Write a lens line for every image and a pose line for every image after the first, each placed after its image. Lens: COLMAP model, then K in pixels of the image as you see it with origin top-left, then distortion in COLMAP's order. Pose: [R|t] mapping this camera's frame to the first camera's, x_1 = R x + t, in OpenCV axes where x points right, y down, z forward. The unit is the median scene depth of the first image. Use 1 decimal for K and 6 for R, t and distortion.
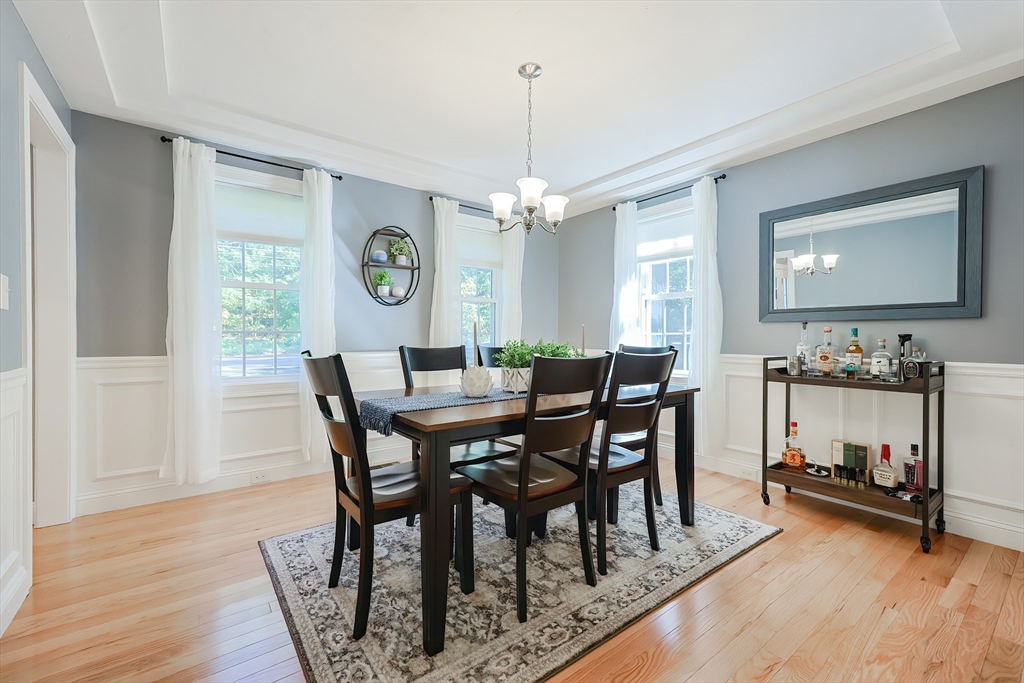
lens RADIAL K [[431.7, 0, 517.1], [0, 431.7, 338.1], [0, 0, 1]] dist [0.004354, 0.000136]
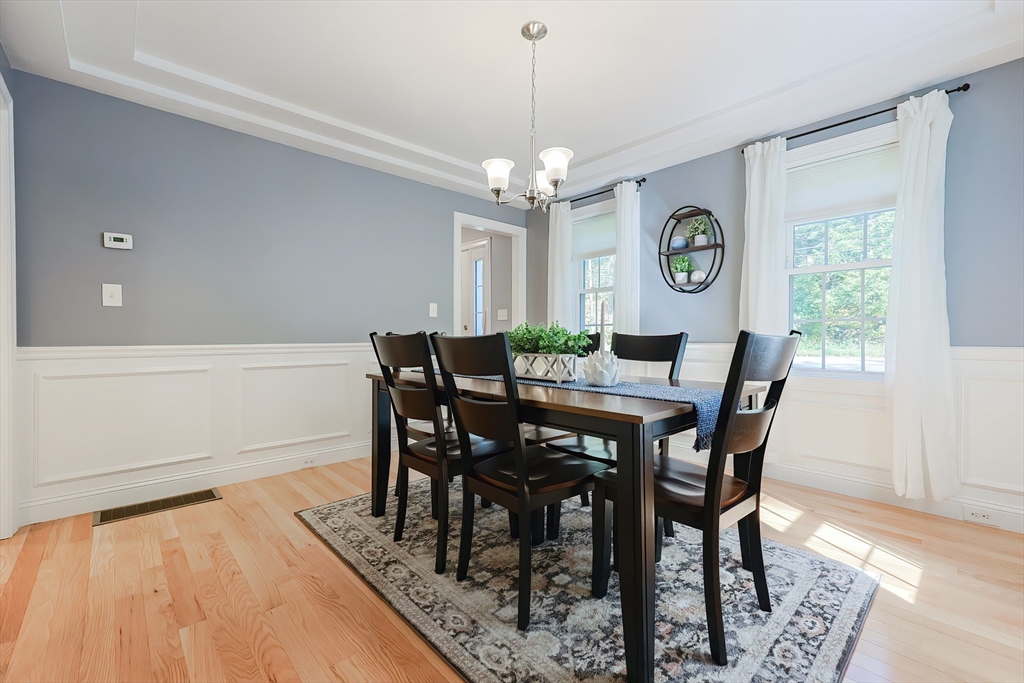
lens RADIAL K [[431.7, 0, 517.1], [0, 431.7, 338.1], [0, 0, 1]] dist [0.004354, 0.000136]
pose [[0.092002, 0.003132, -0.995754, 0.670790], [-0.004048, 0.999988, 0.002771, 0.022350], [0.995751, 0.003775, 0.092013, 0.625271]]
